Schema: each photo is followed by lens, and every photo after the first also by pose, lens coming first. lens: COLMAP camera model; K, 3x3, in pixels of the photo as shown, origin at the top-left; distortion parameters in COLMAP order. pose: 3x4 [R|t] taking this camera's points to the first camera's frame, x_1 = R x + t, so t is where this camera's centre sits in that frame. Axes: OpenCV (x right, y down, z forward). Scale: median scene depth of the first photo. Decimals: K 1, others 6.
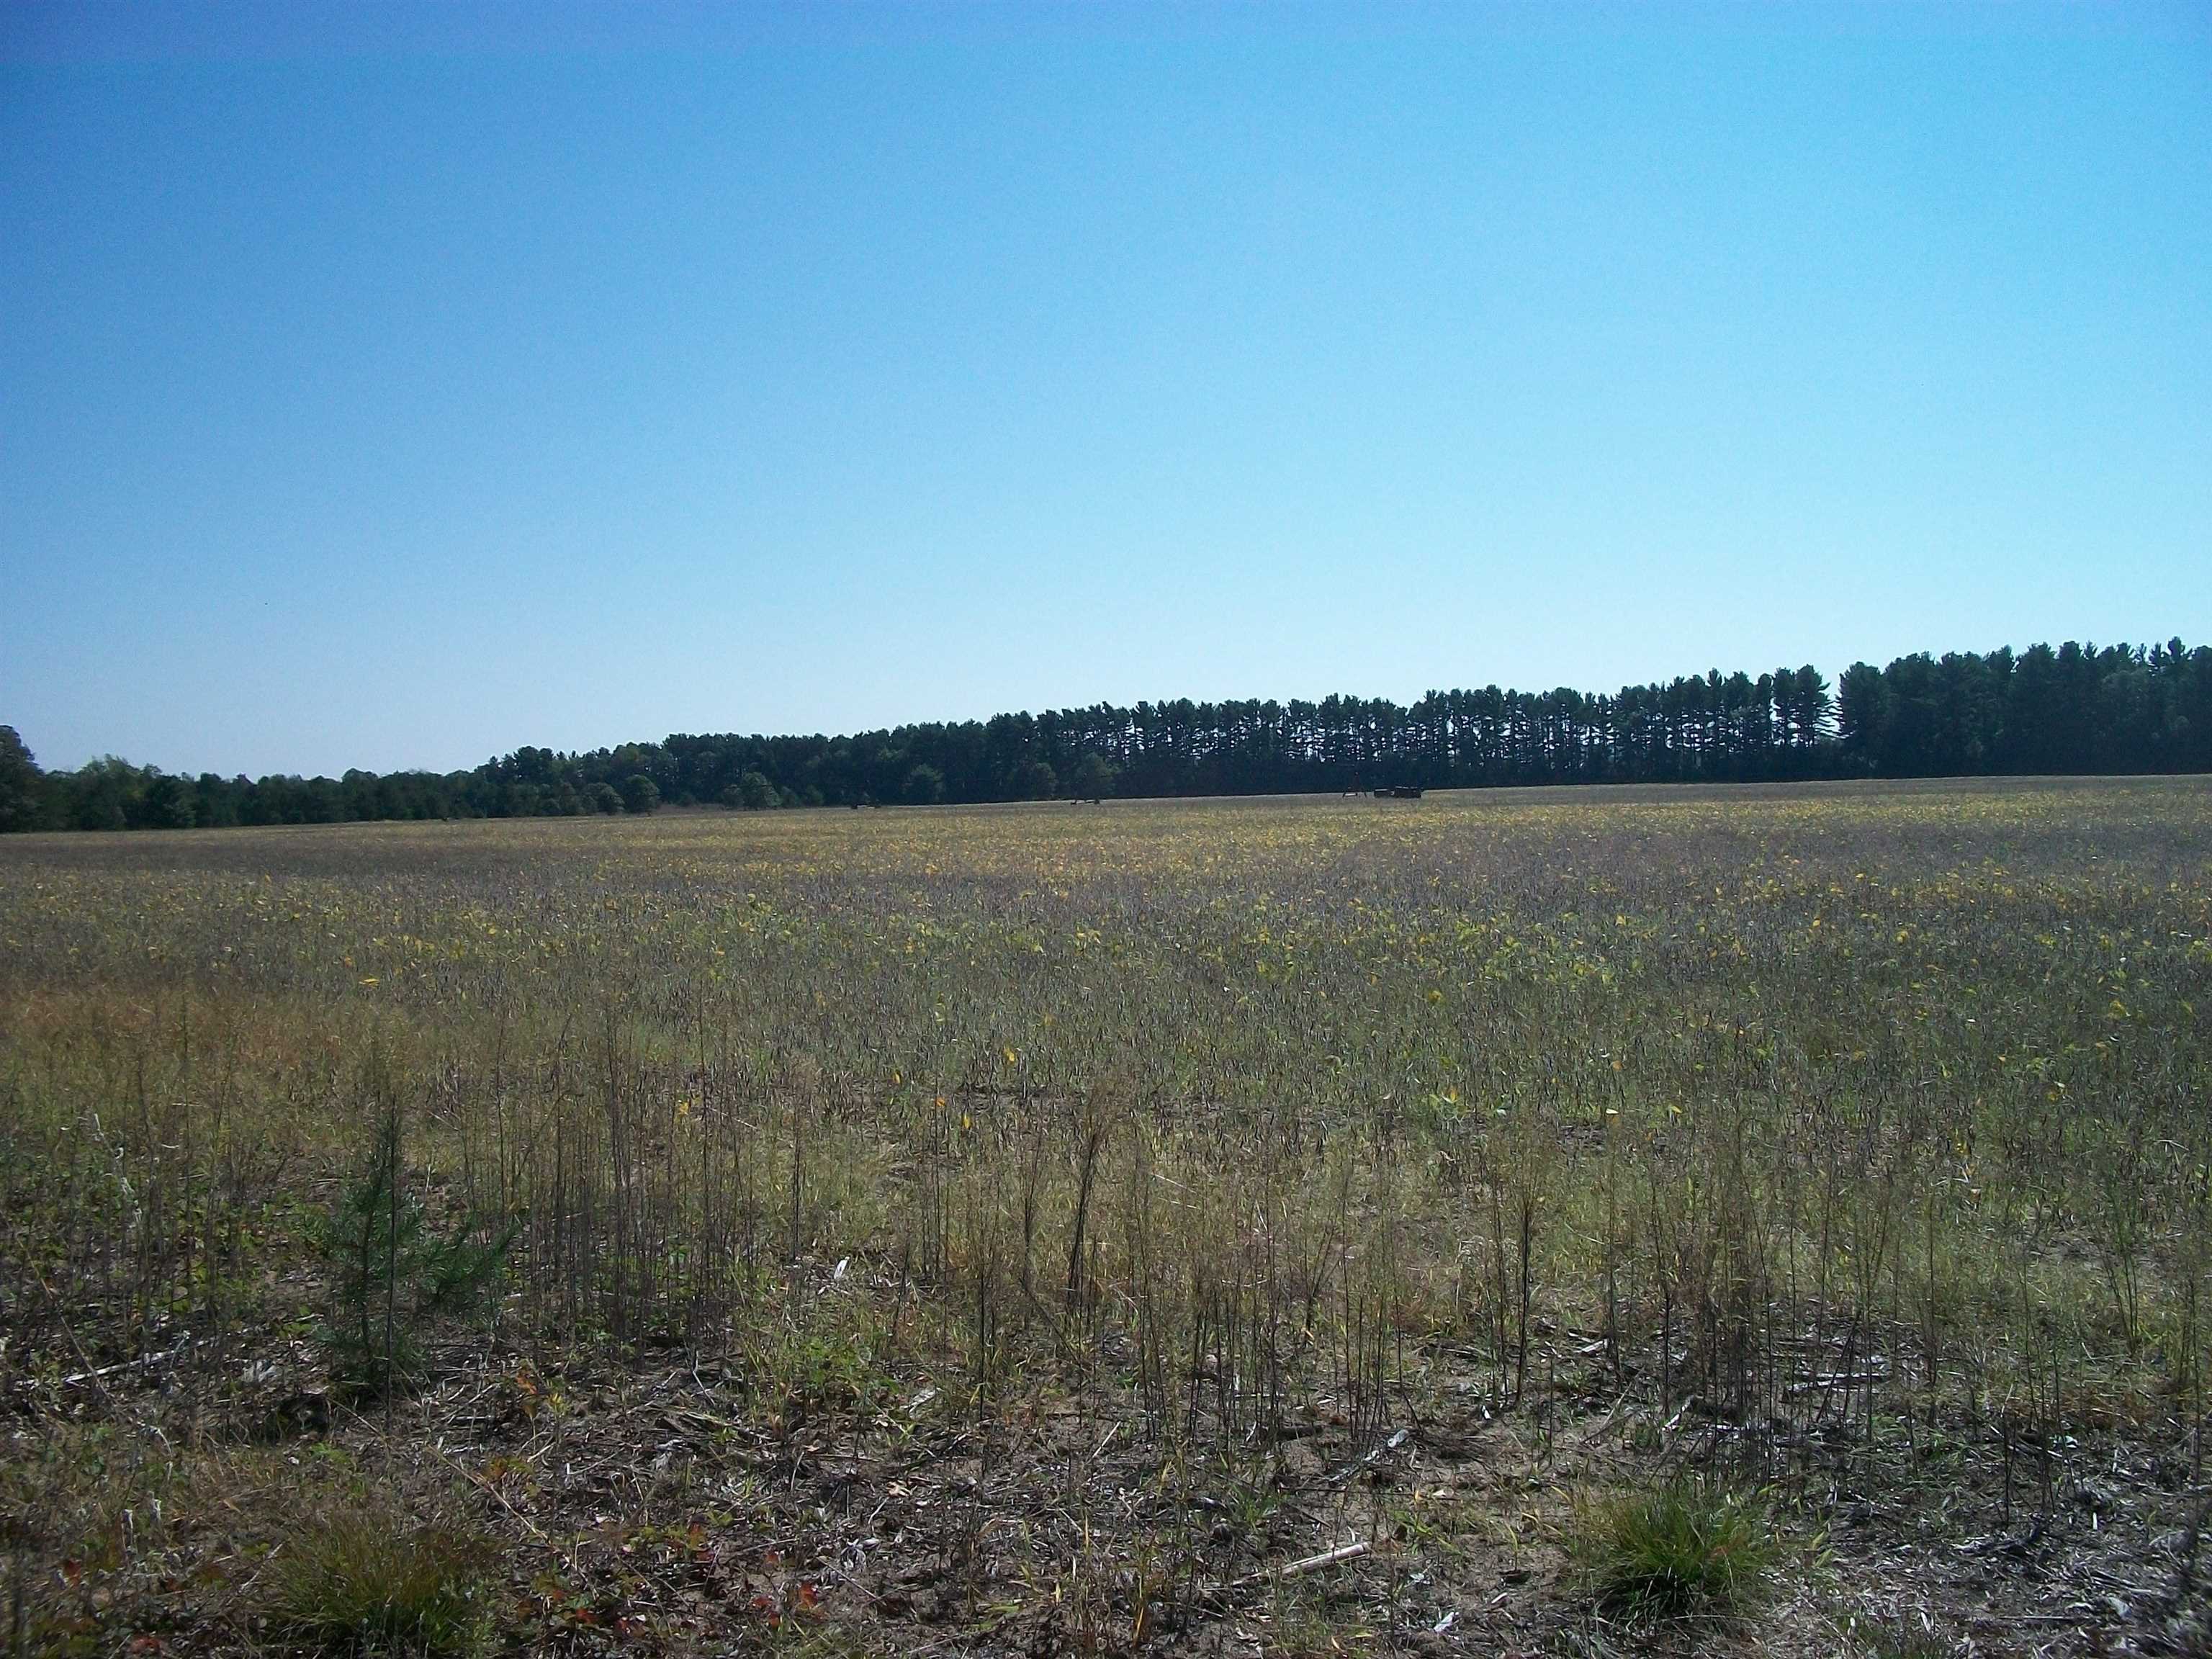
lens RADIAL K [[2094.6, 0, 1102.9], [0, 2094.6, 830.6], [0, 0, 1]] dist [-0.101893, 0.000000]
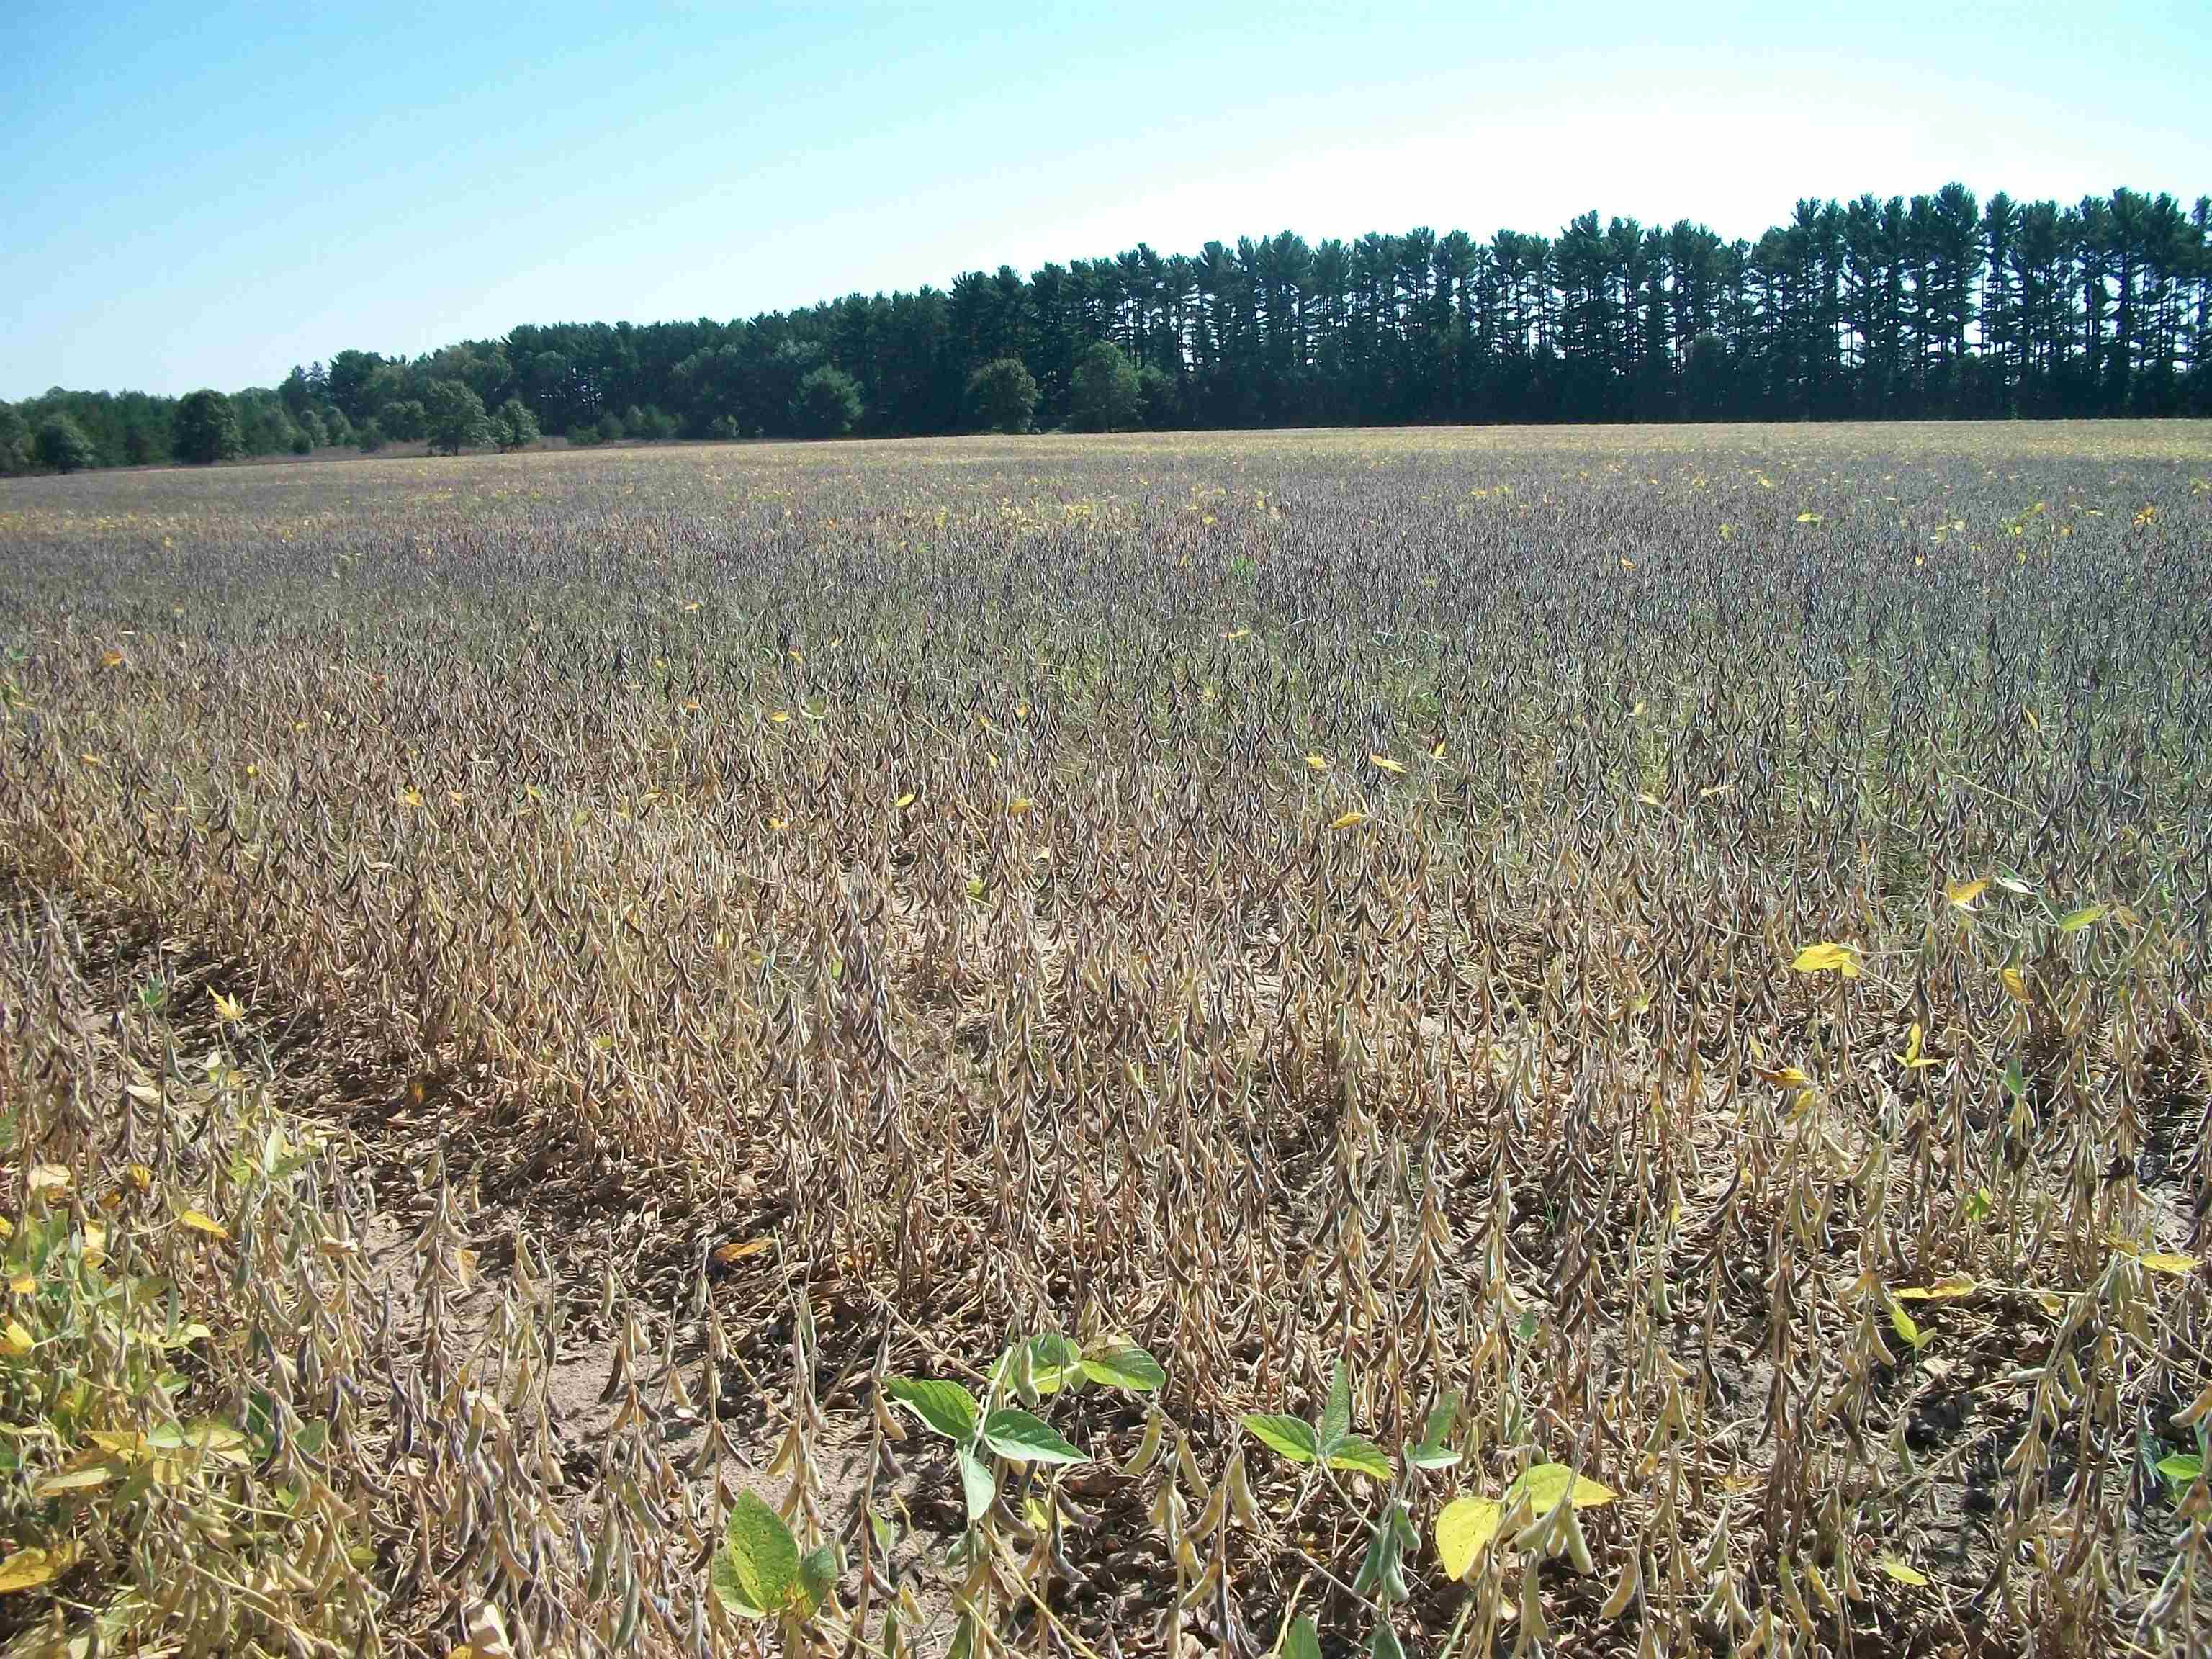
lens RADIAL K [[2094.6, 0, 1111.6], [0, 2094.6, 830.4], [0, 0, 1]] dist [-0.101893, 0.000000]
pose [[0.996240, 0.022241, -0.083731, 0.042329], [-0.007126, 0.984245, 0.176665, -0.008854], [0.086341, -0.175404, 0.980703, 0.479572]]
